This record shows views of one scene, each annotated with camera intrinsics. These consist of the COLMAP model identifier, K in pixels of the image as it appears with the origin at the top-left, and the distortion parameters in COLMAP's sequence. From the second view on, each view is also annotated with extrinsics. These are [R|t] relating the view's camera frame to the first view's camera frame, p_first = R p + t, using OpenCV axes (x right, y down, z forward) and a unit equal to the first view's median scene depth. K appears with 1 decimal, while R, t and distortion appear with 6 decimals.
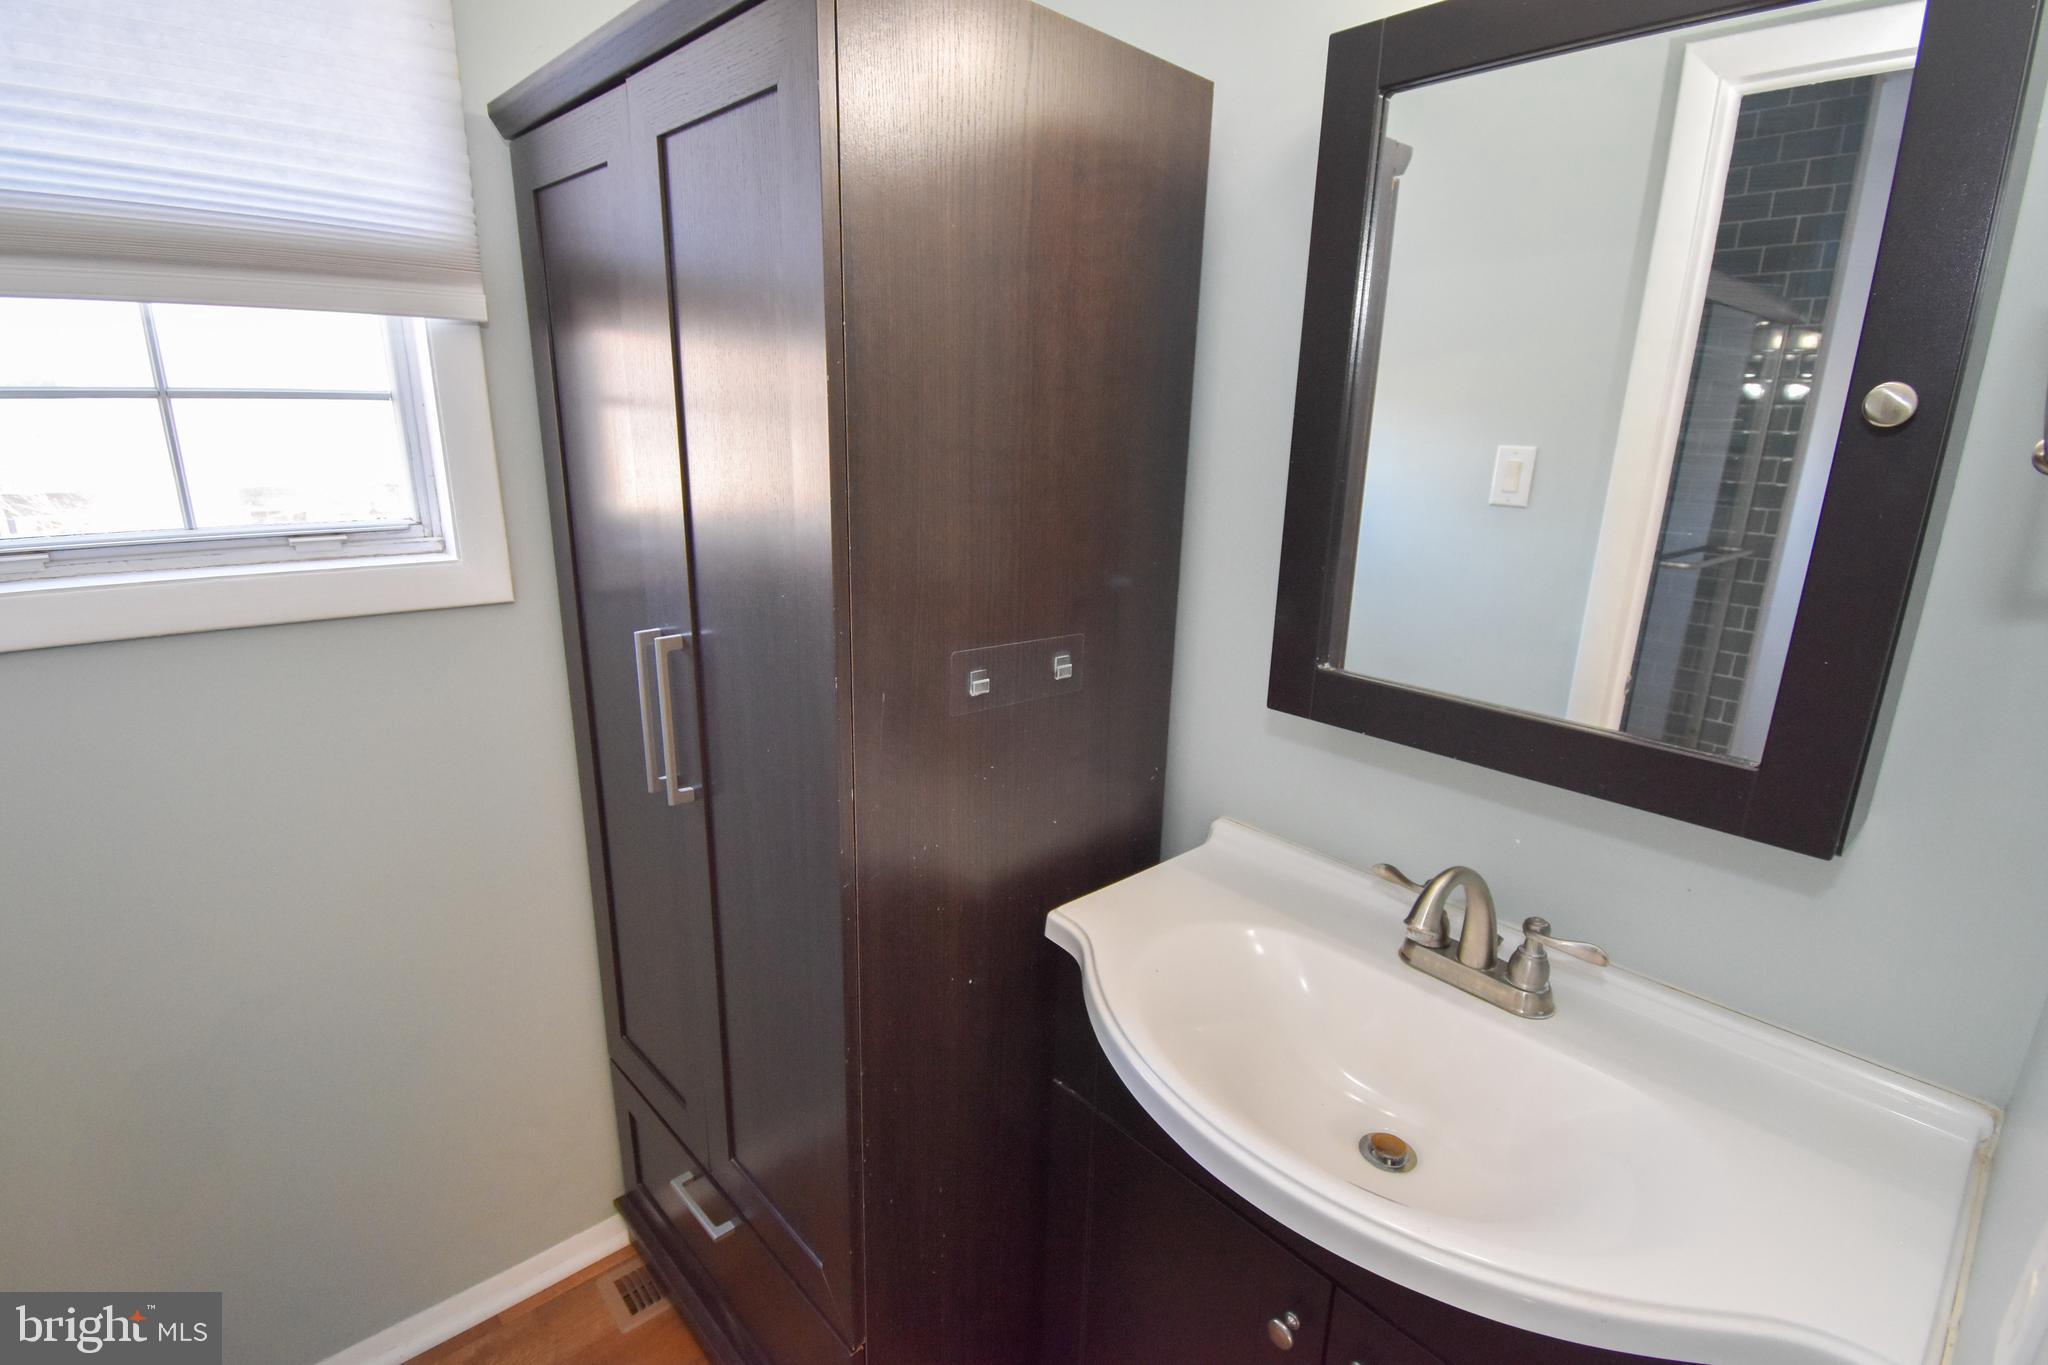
lens RADIAL K [[988.9, 0, 1013.6], [0, 988.9, 691.6], [0, 0, 1]] dist [-0.006606, -0.000278]
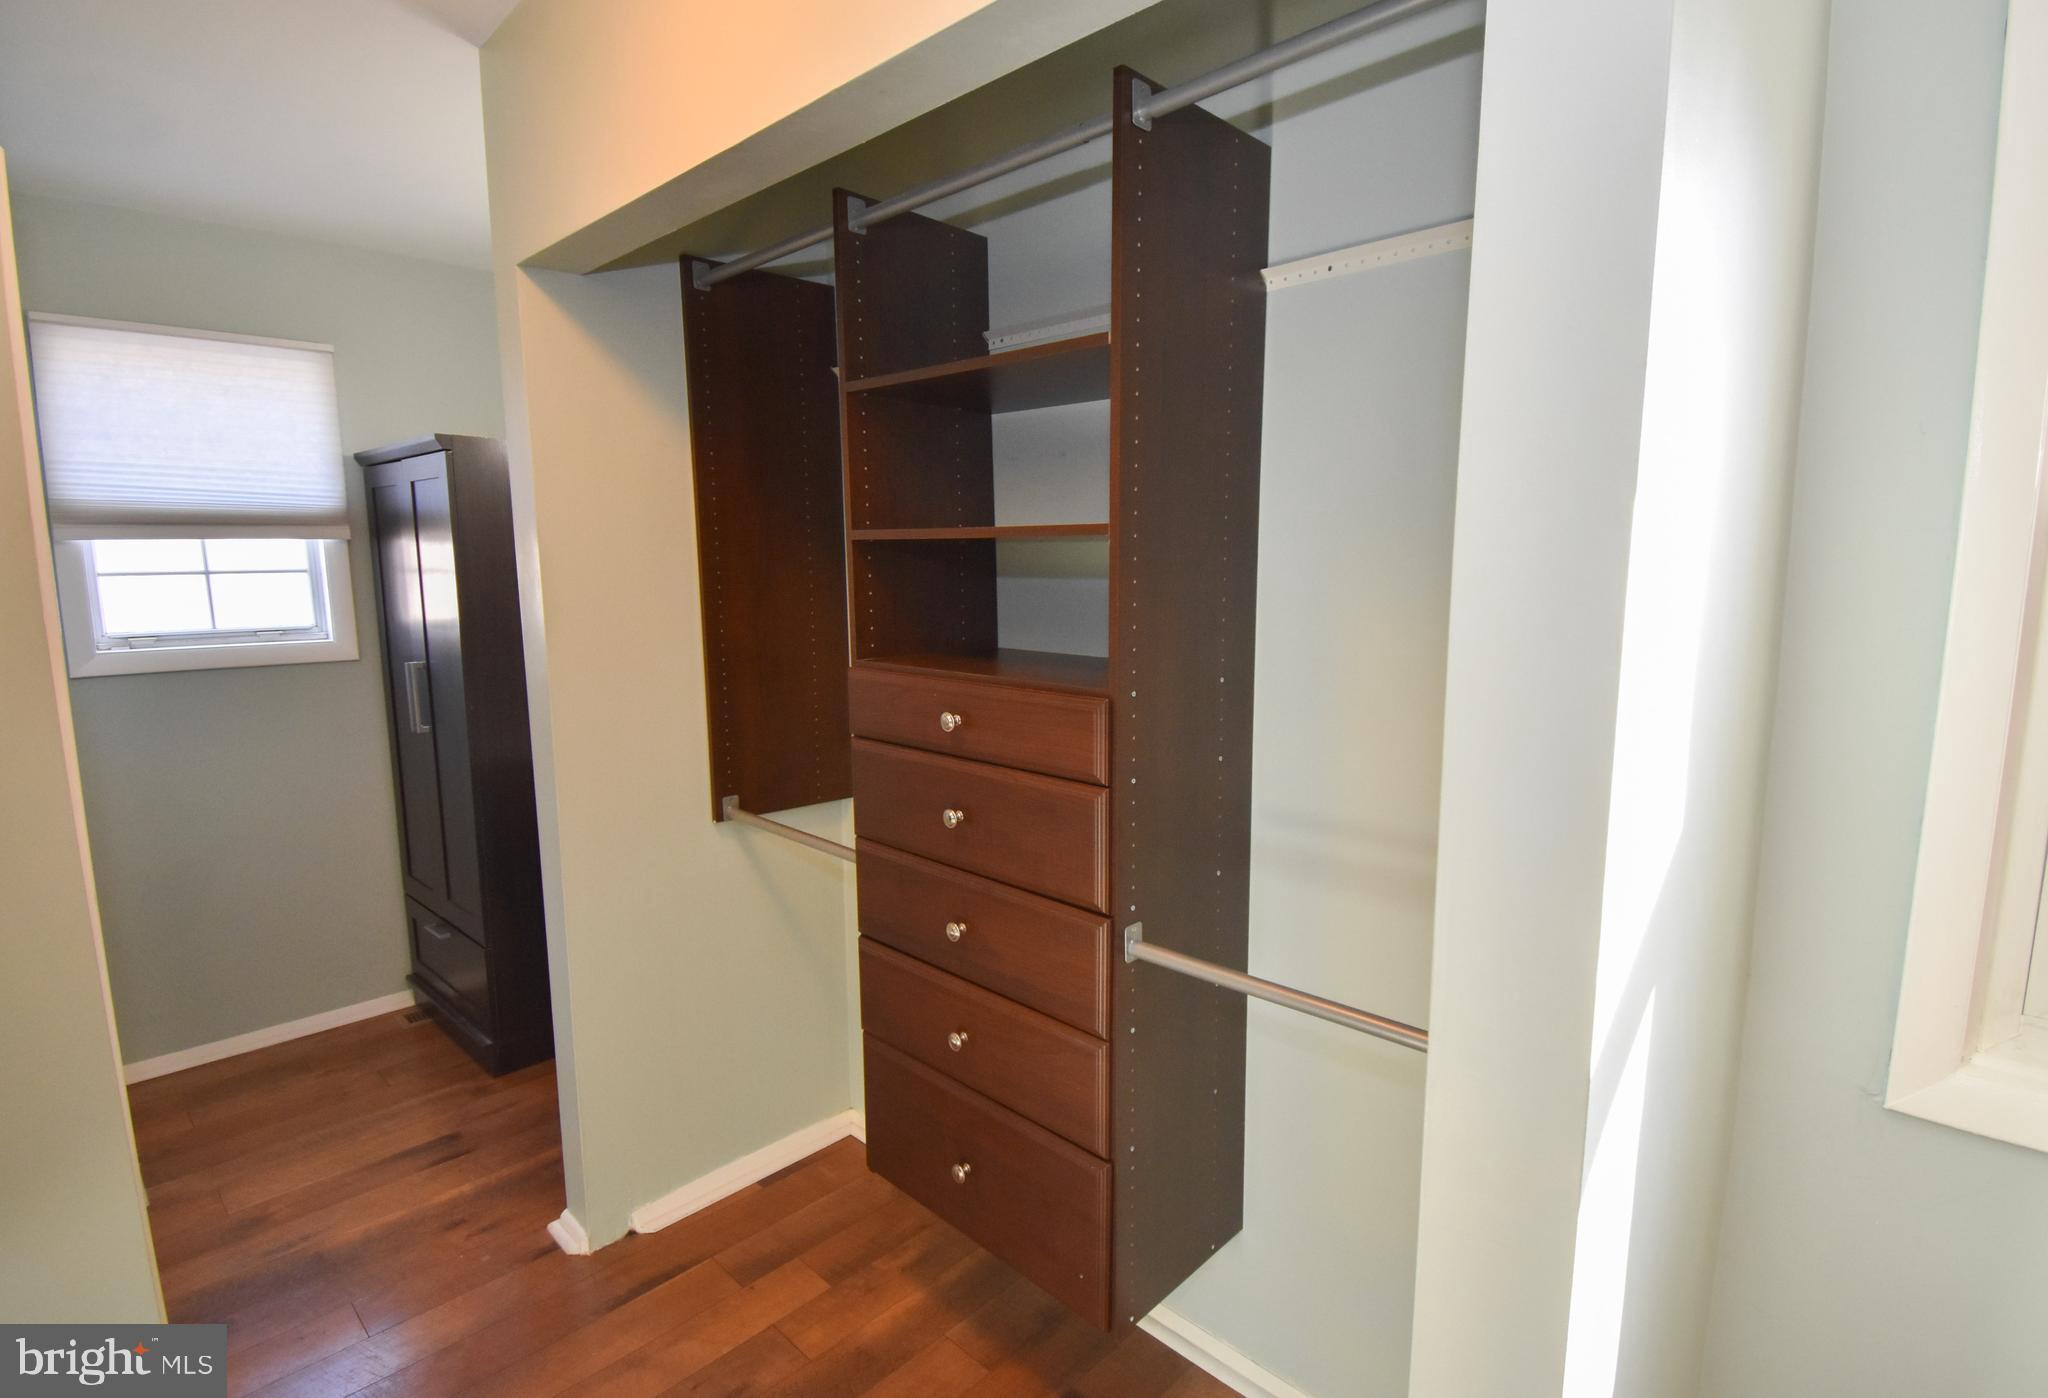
lens RADIAL K [[997.6, 0, 1024.0], [0, 997.6, 699.0], [0, 0, 1]] dist [0.000091, -0.000210]
pose [[0.997104, -0.032230, 0.068887, 0.898885], [0.041189, 0.990278, -0.132861, 0.384479], [-0.063935, 0.135314, 0.988738, -1.417431]]
